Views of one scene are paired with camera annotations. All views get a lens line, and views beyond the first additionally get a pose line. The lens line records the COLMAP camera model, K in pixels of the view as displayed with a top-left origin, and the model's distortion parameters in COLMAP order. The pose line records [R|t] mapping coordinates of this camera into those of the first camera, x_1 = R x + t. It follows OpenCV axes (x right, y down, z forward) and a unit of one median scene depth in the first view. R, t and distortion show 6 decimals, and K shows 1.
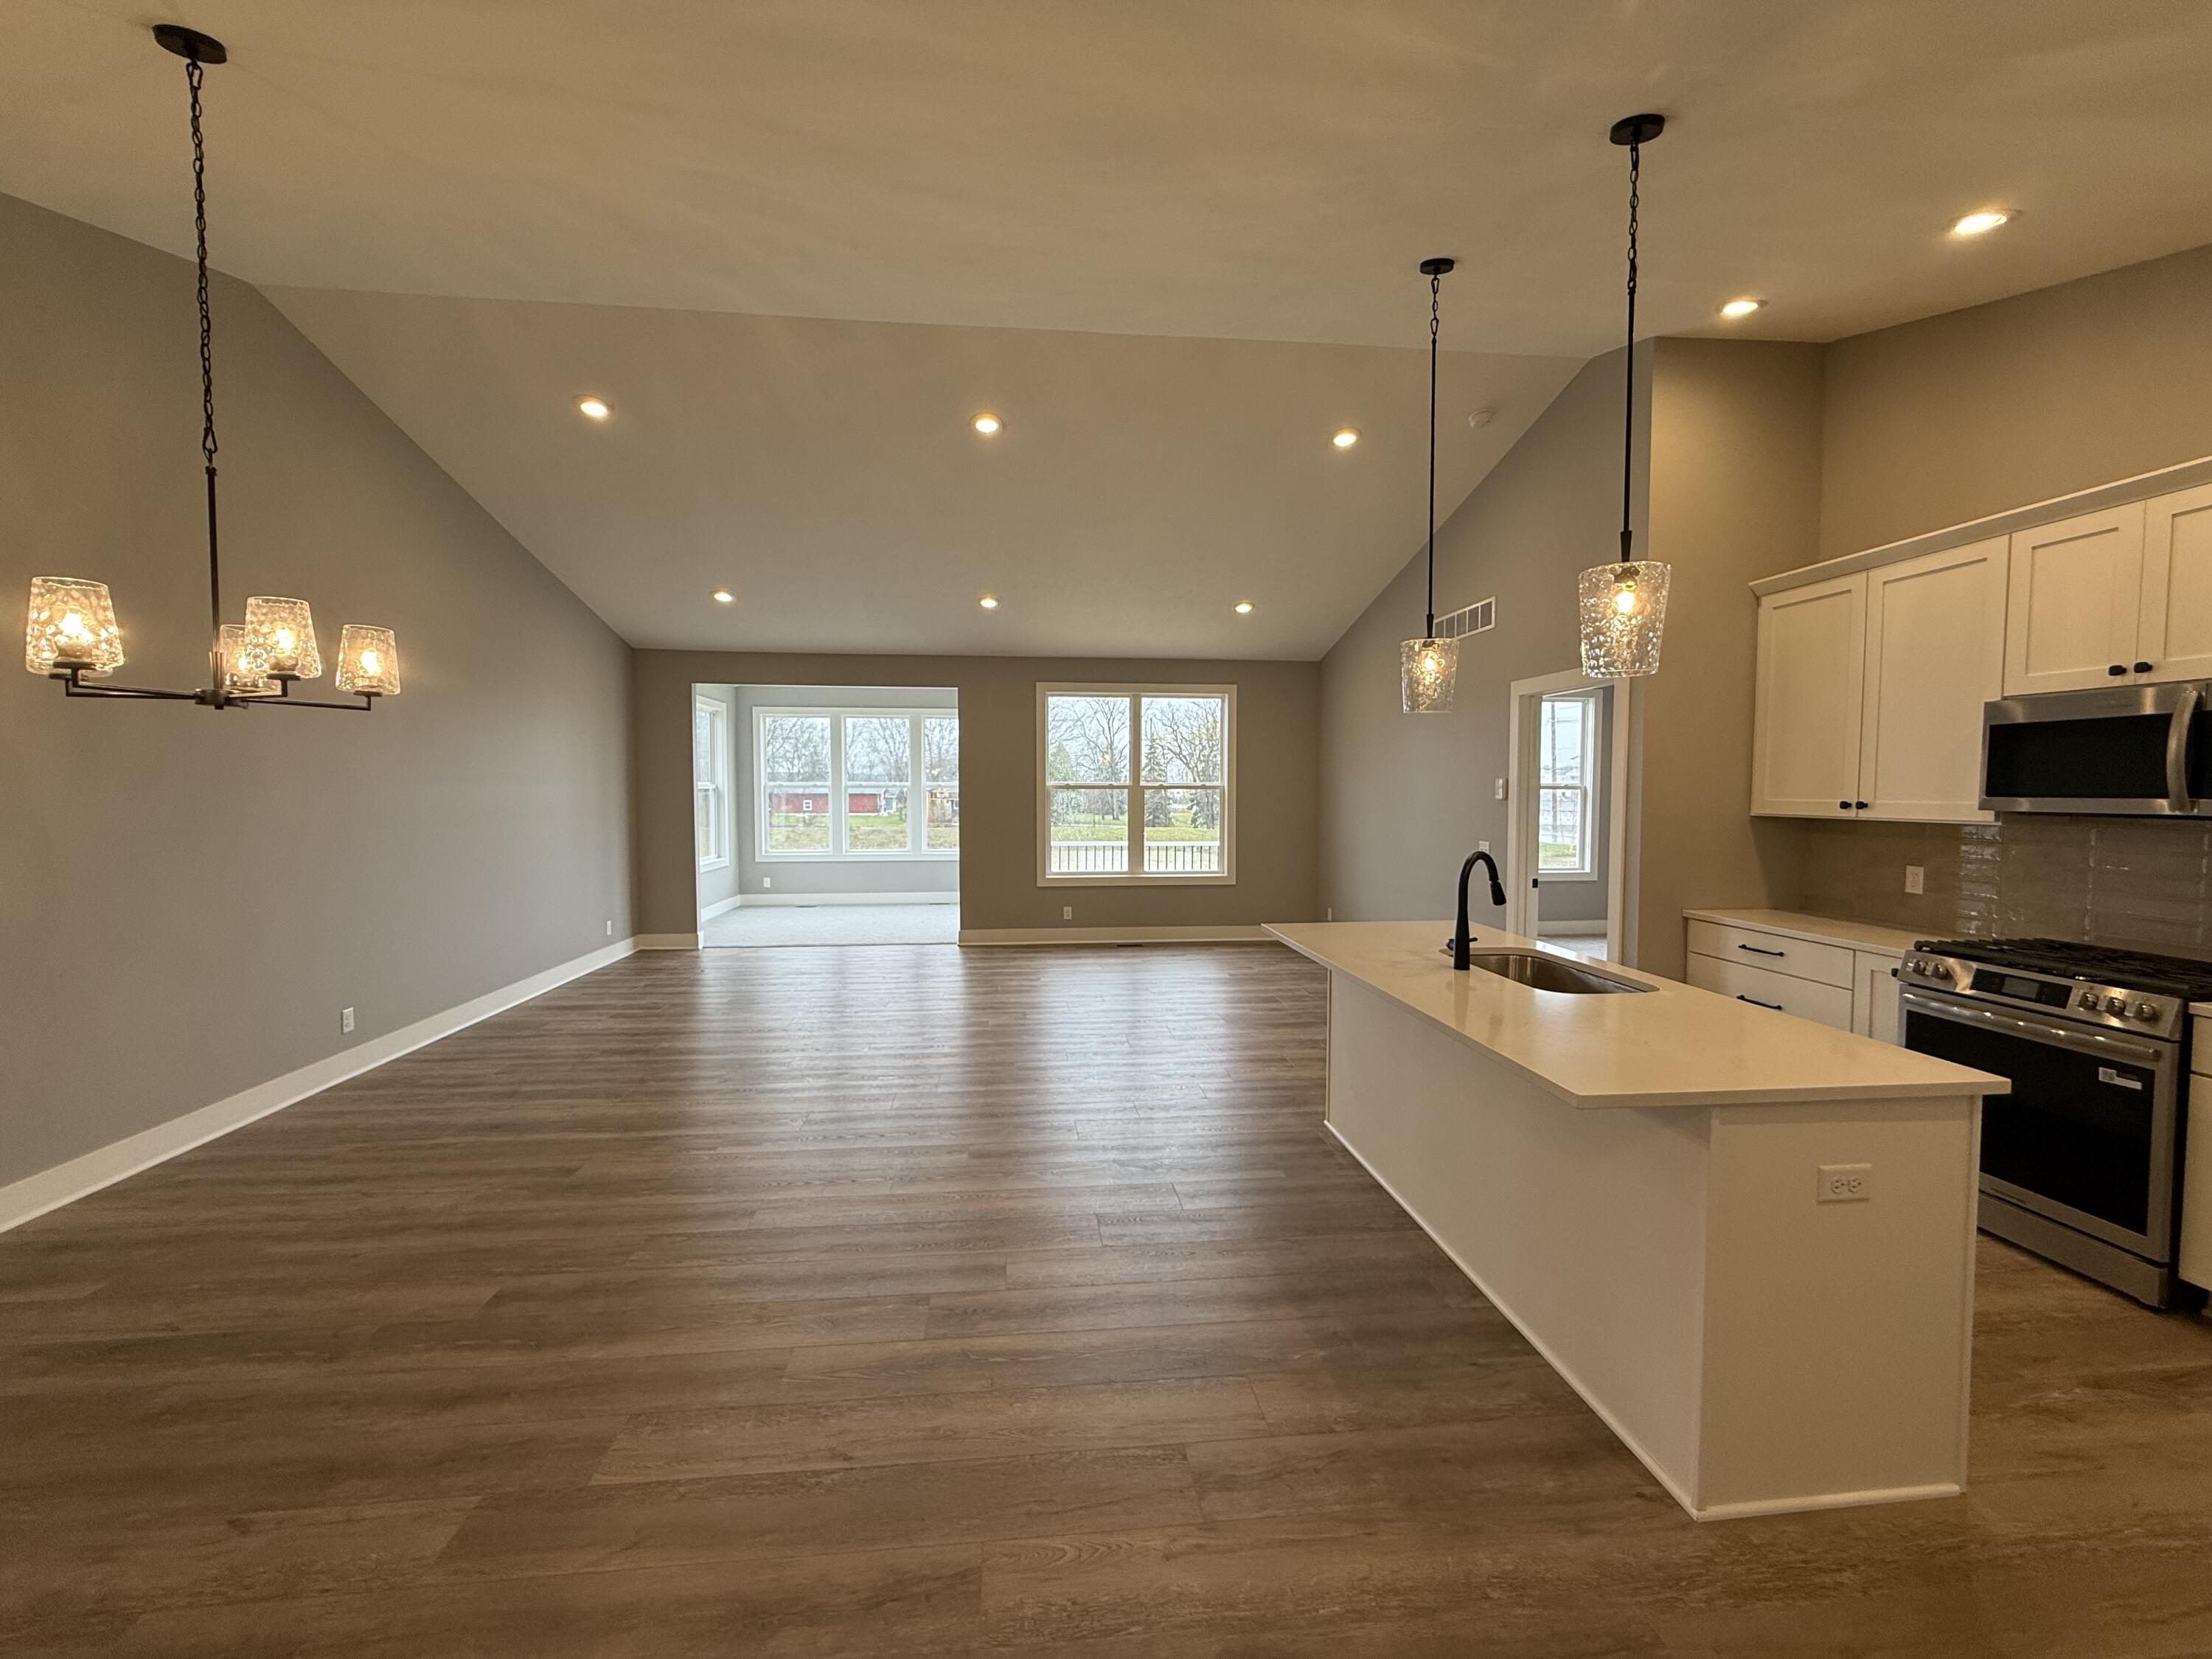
lens RADIAL K [[881.5, 0, 1098.2], [0, 881.5, 825.1], [0, 0, 1]] dist [-0.000662, -0.000033]
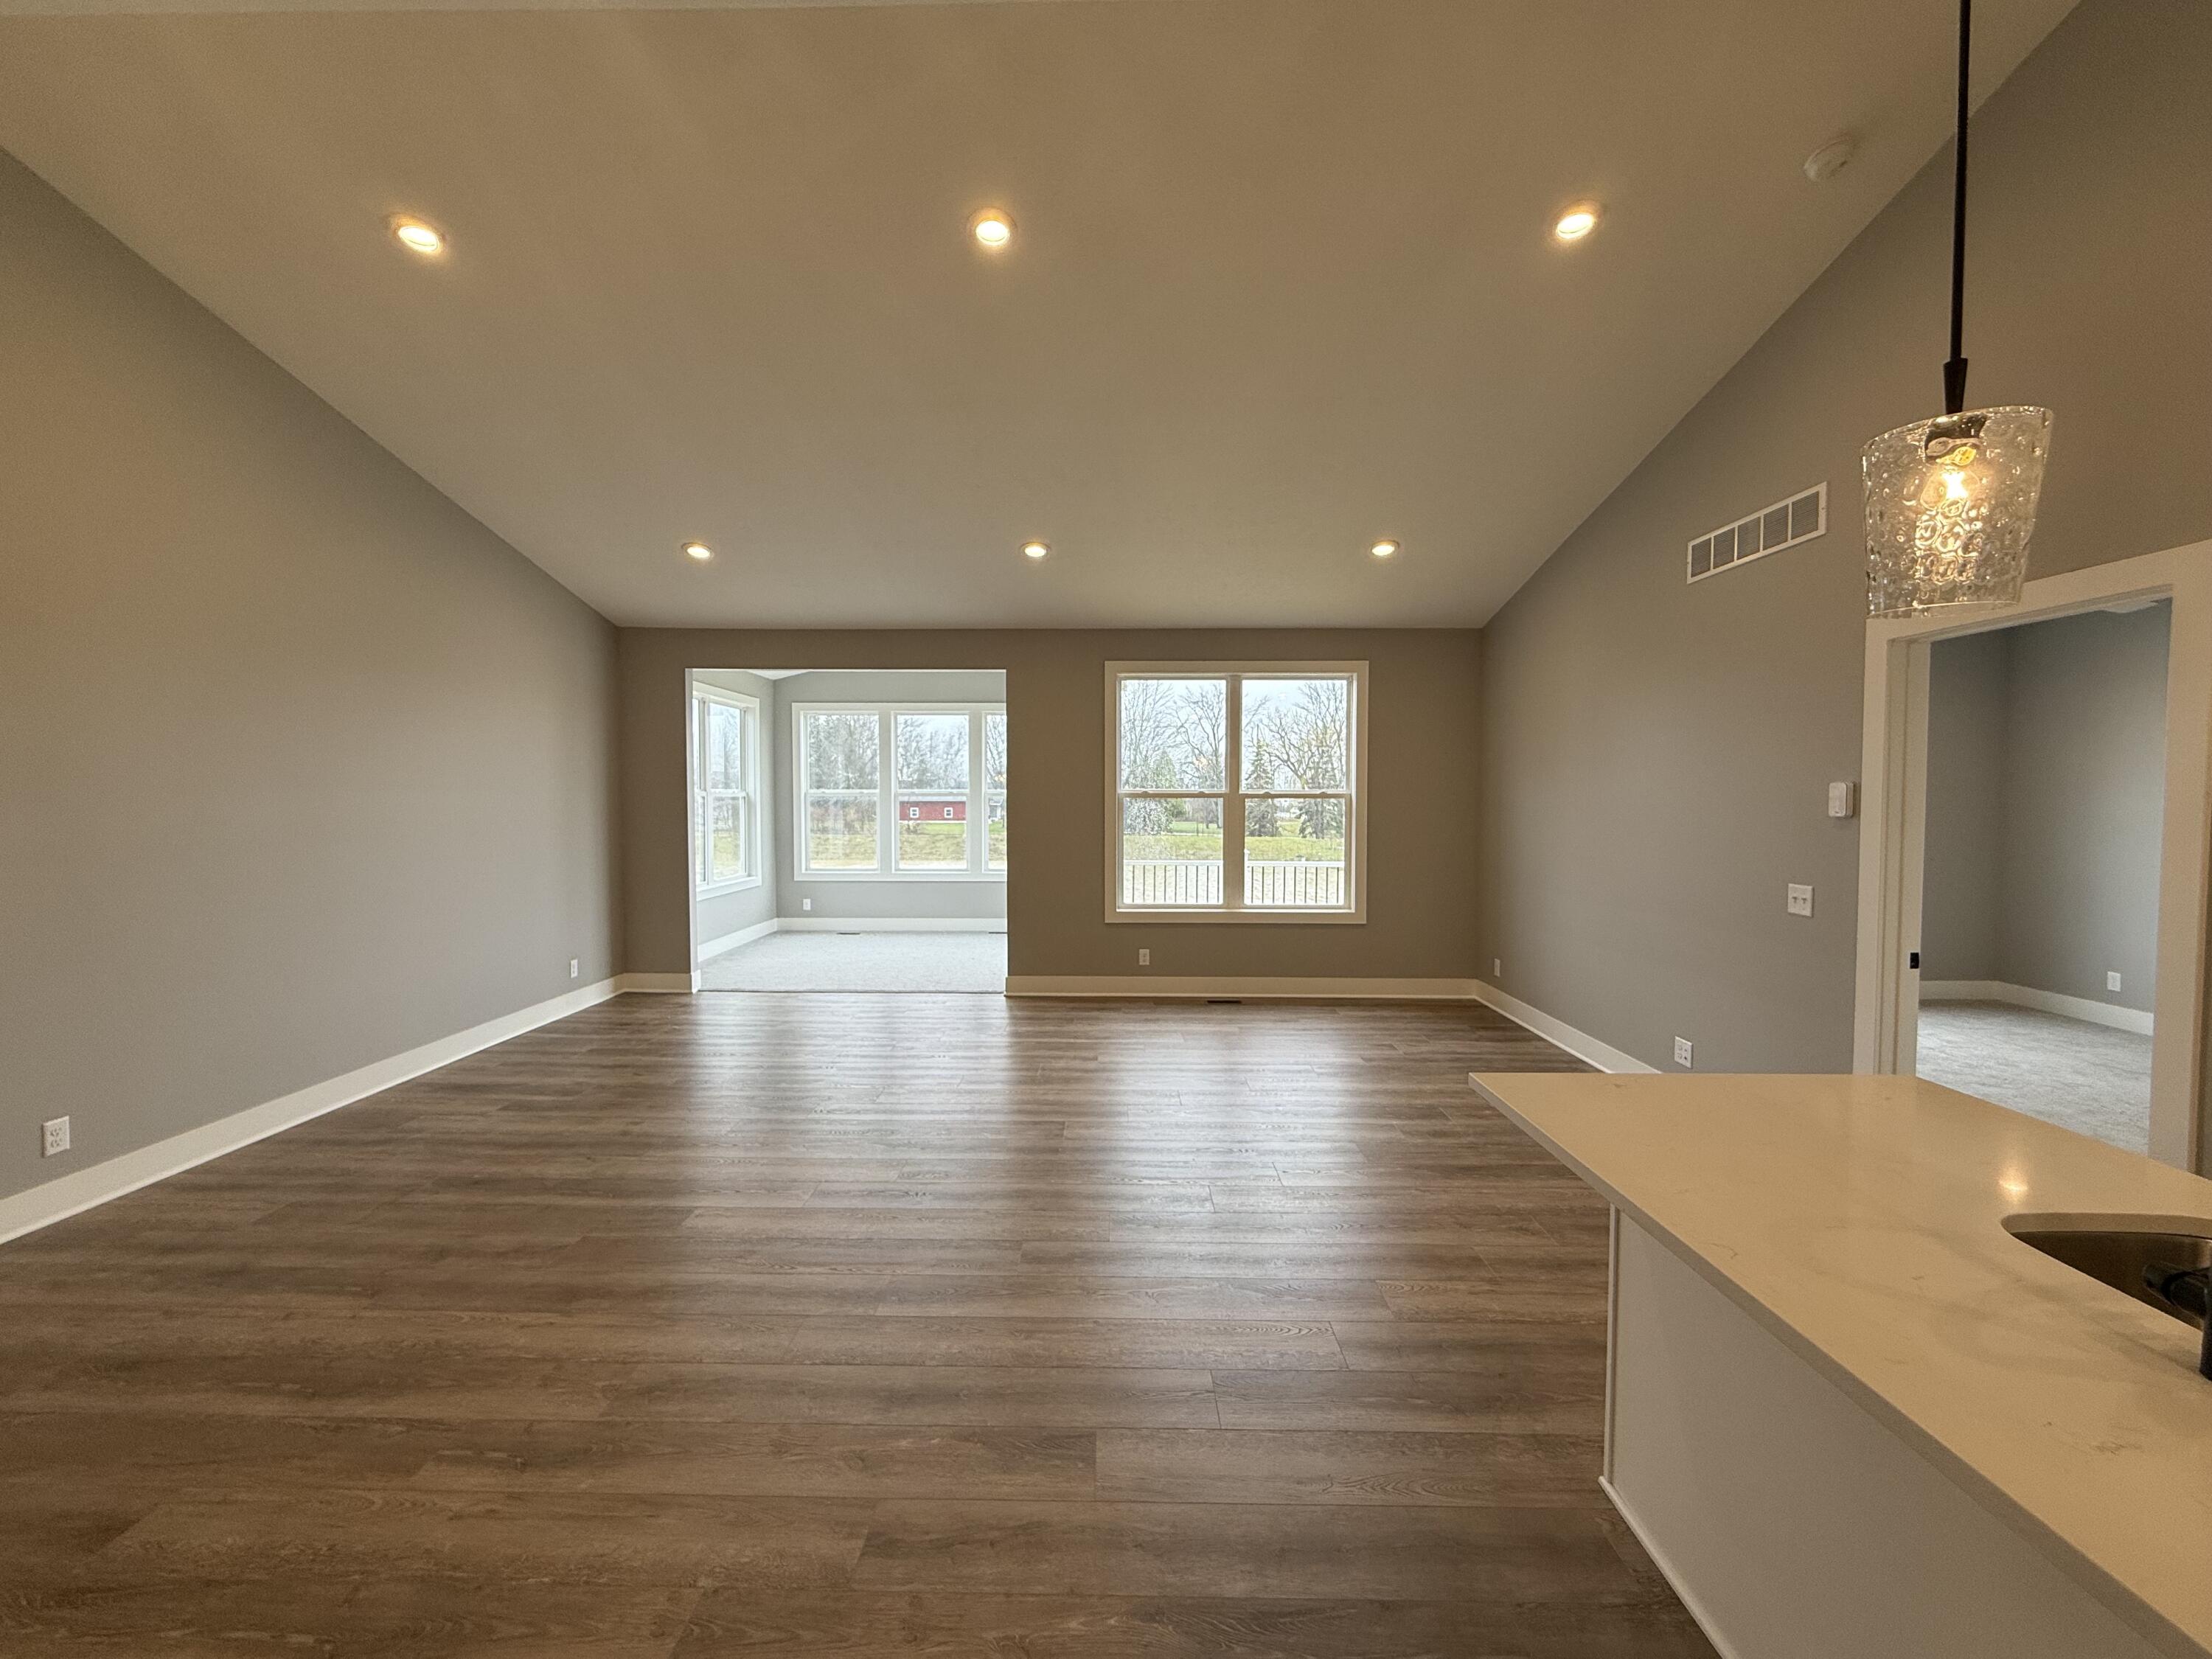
lens RADIAL K [[881.5, 0, 1098.2], [0, 881.5, 825.1], [0, 0, 1]] dist [-0.000662, -0.000033]
pose [[0.992940, 0.005091, -0.118507, 0.016749], [-0.006159, 0.999944, -0.008650, -0.009983], [0.118456, 0.009319, 0.992916, 0.223613]]
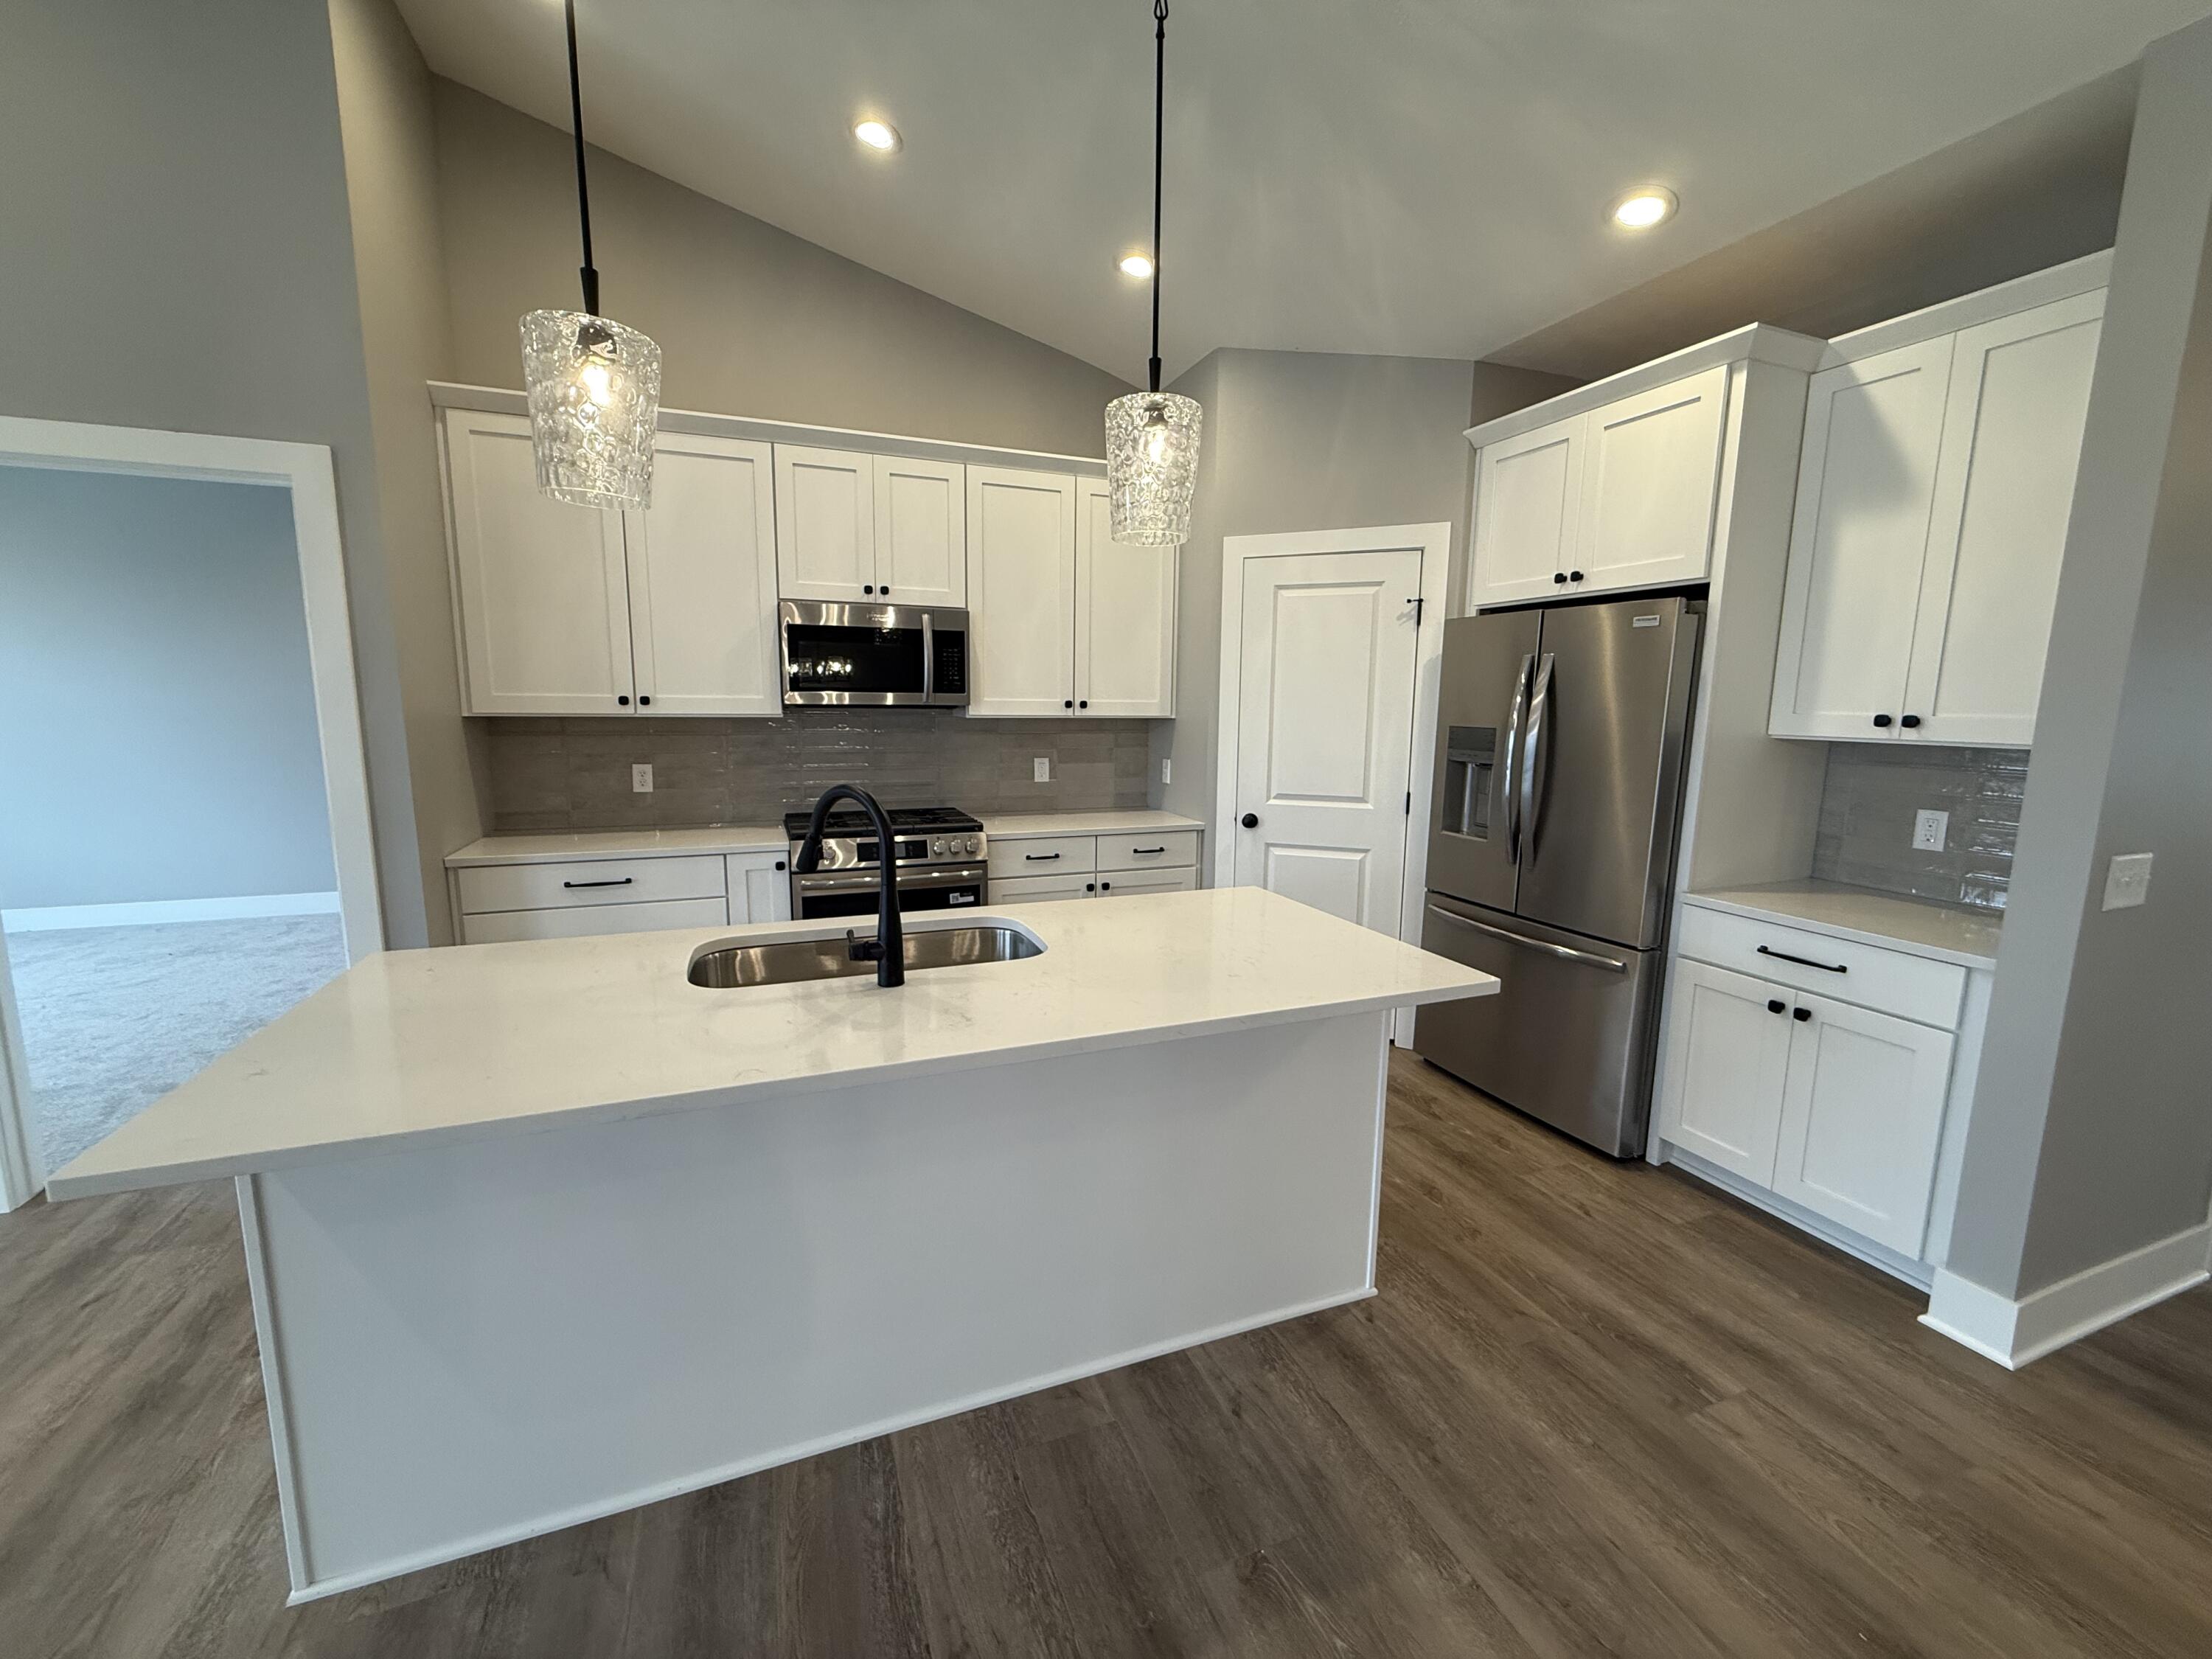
lens RADIAL K [[881.5, 0, 1098.2], [0, 881.5, 825.1], [0, 0, 1]] dist [-0.000662, -0.000033]
pose [[-0.268961, -0.141721, 0.952668, -0.059962], [0.029575, 0.987434, 0.155242, -0.010069], [-0.962697, 0.069929, -0.261389, 0.353415]]
